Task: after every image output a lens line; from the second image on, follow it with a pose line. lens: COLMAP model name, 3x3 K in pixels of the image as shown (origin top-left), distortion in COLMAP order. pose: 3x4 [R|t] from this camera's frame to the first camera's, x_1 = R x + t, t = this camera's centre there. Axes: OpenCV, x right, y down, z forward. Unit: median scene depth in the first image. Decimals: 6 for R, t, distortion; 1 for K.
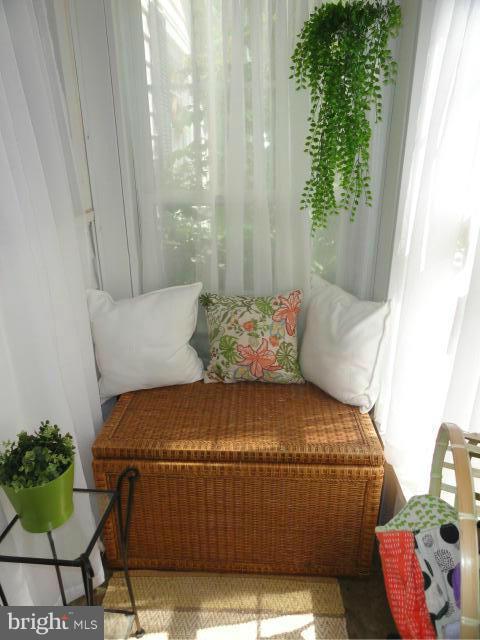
lens RADIAL K [[442.3, 0, 240.0], [0, 442.3, 320.0], [0, 0, 1]] dist [-0.005143, 0.001140]
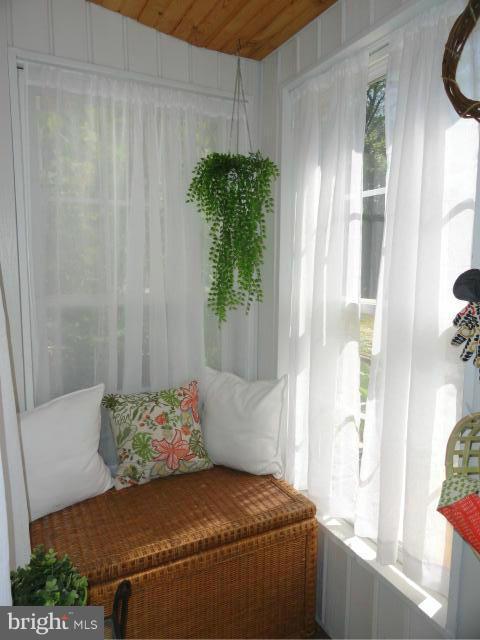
lens RADIAL K [[442.3, 0, 240.0], [0, 442.3, 320.0], [0, 0, 1]] dist [-0.005143, 0.001140]
pose [[0.862305, -0.045771, 0.504316, -0.326356], [0.168442, 0.965122, -0.200417, 0.027196], [-0.477553, 0.257769, 0.839939, -0.005376]]
